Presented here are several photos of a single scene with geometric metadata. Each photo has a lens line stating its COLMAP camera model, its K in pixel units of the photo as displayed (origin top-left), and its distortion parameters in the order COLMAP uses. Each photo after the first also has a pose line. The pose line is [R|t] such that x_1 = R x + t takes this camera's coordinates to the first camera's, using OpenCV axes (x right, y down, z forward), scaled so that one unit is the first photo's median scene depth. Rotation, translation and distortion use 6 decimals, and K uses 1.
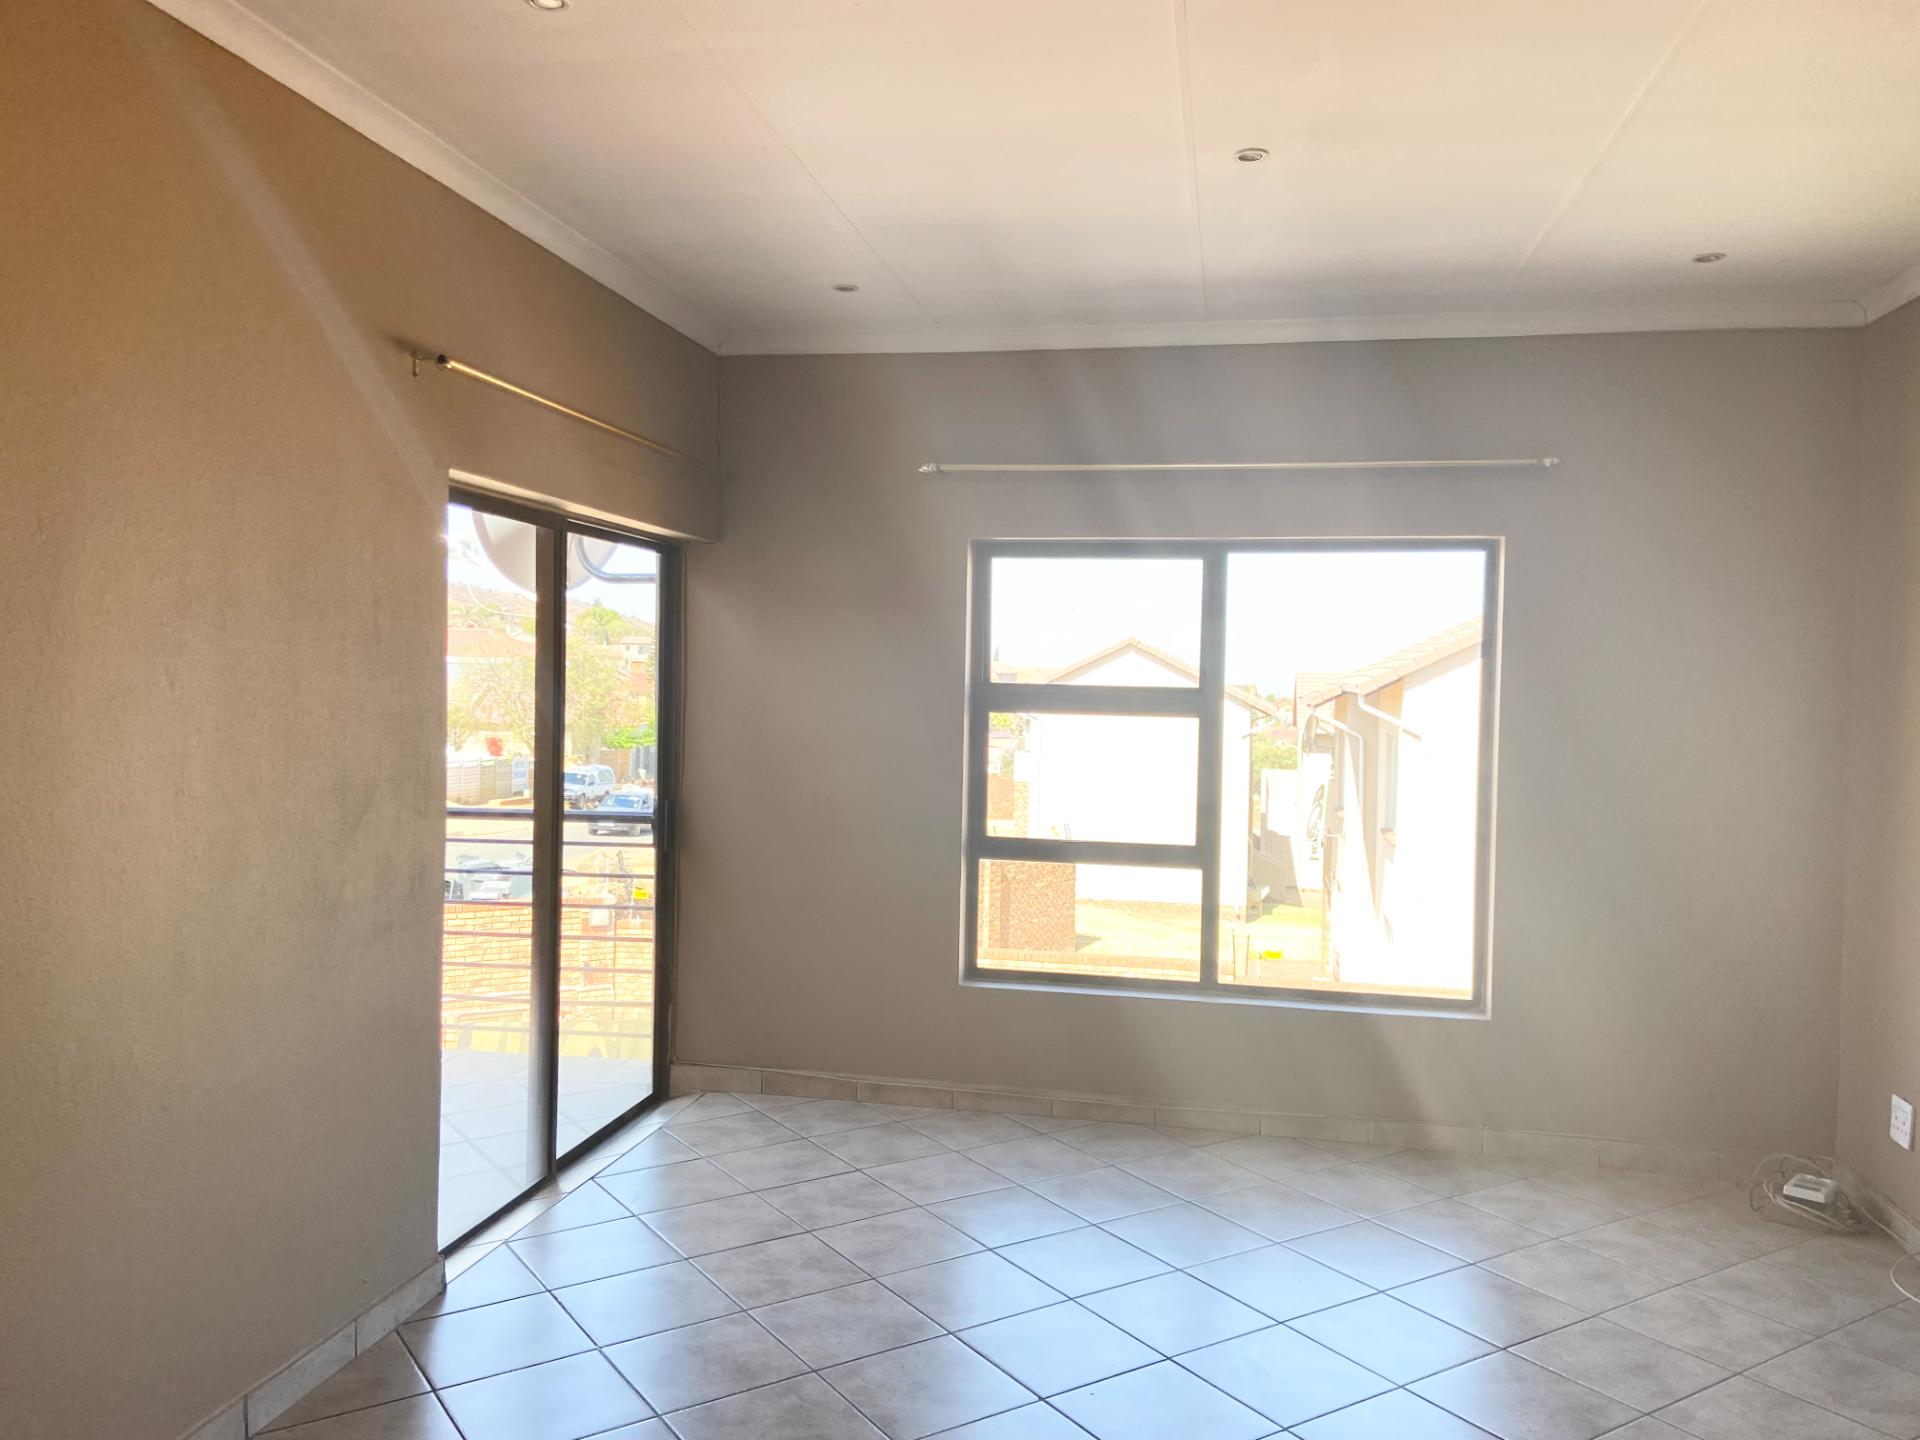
lens RADIAL K [[1452.5, 0, 960.0], [0, 1452.5, 720.0], [0, 0, 1]] dist [0.117546, -0.127453]
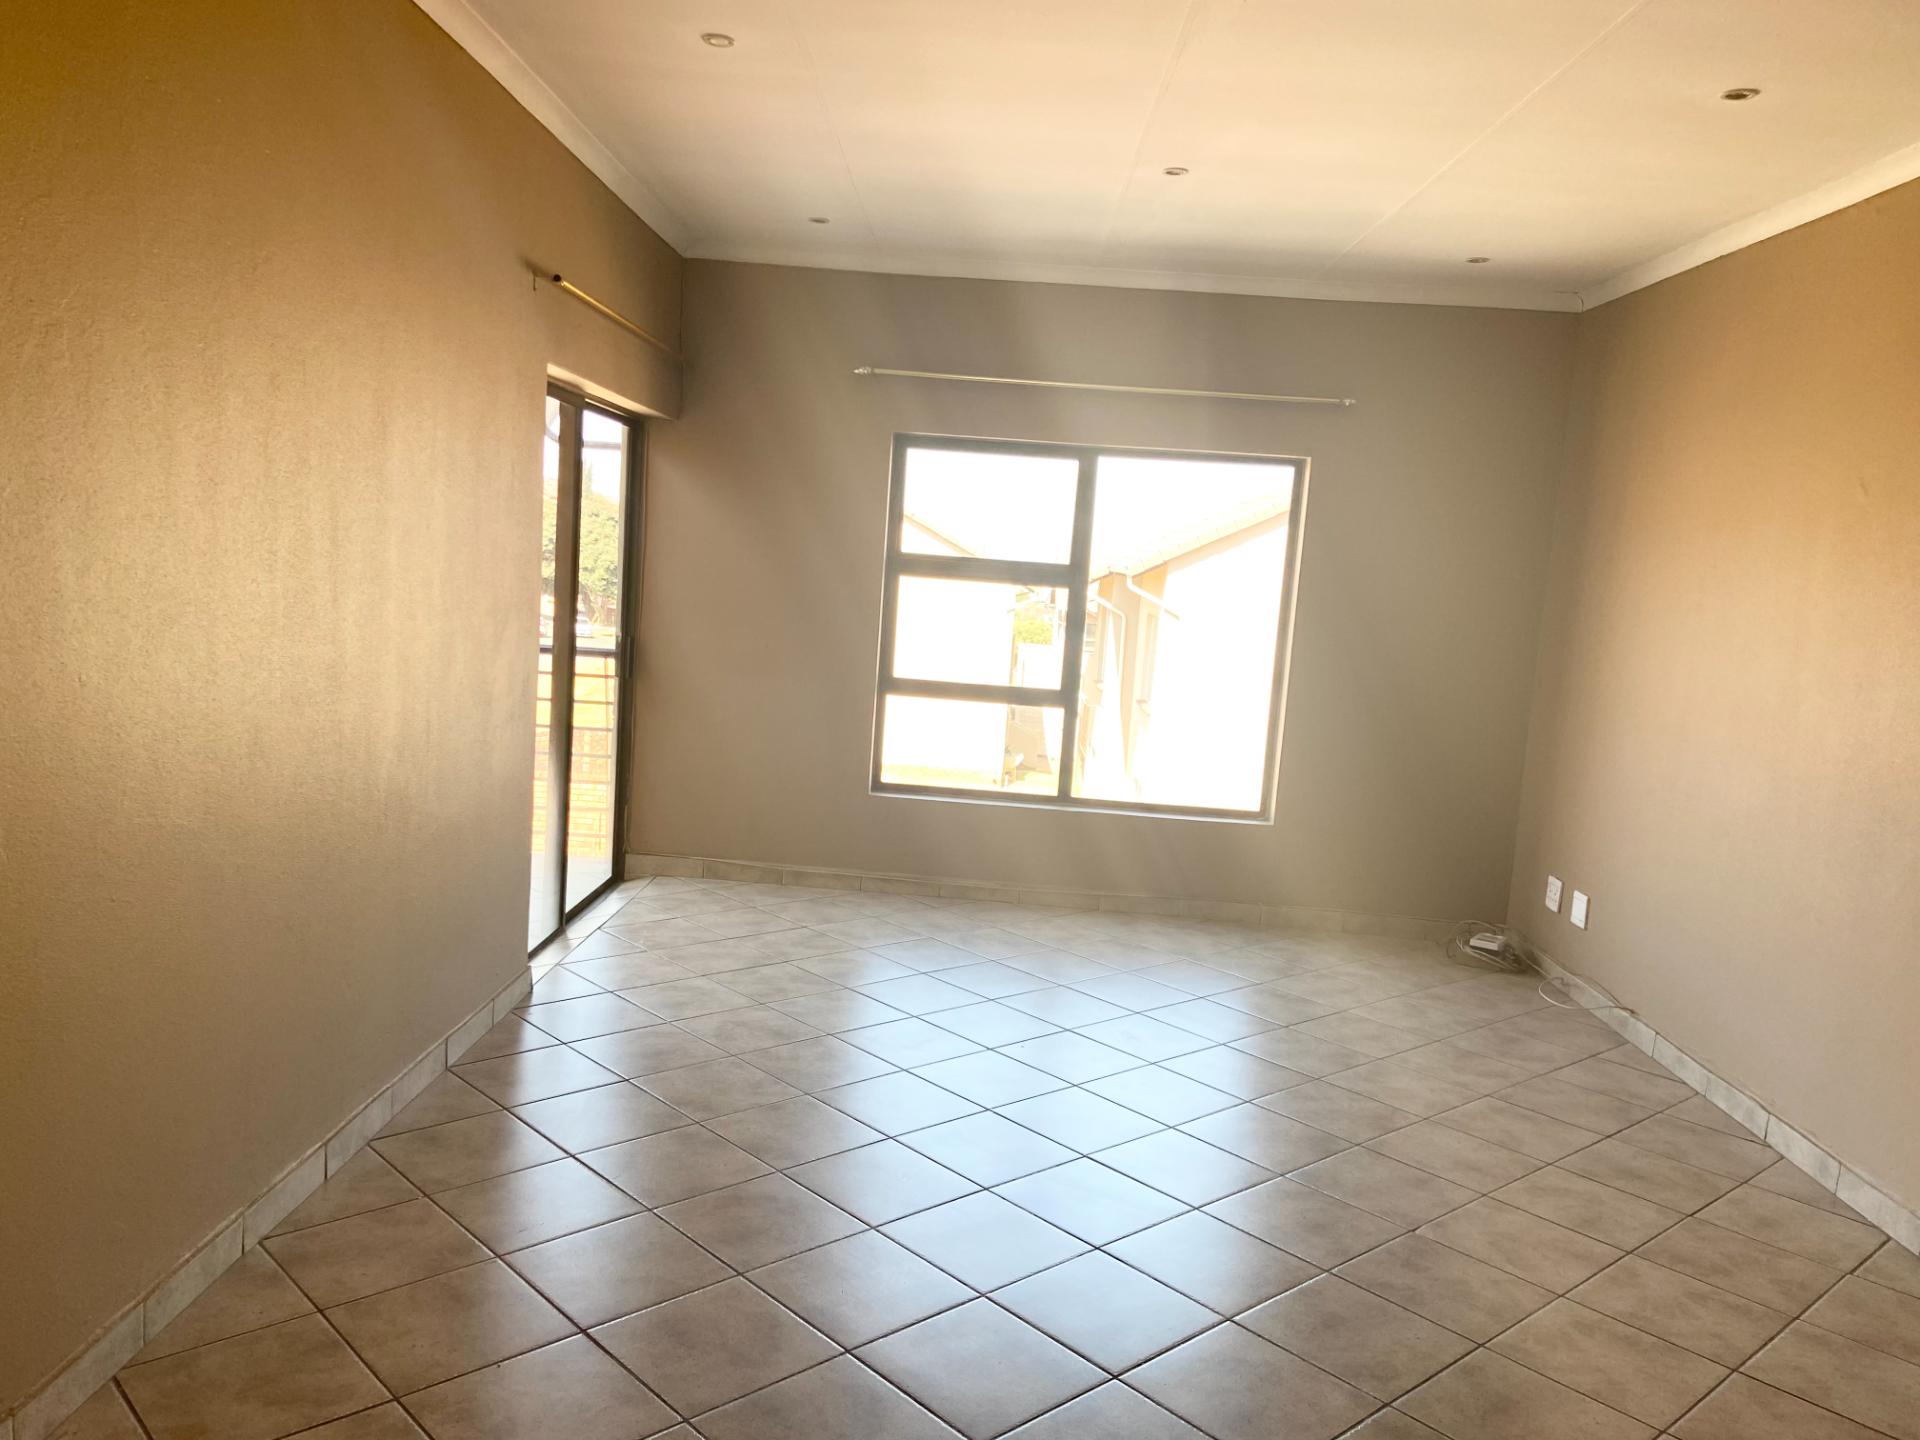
lens RADIAL K [[1468.9, 0, 924.2], [0, 1468.9, 725.4], [0, 0, 1]] dist [0.098435, -0.000099]
pose [[0.988129, 0.031670, 0.150325, -0.150512], [-0.045571, 0.994903, 0.089949, 0.007893], [-0.146710, -0.095732, 0.984536, -0.249836]]
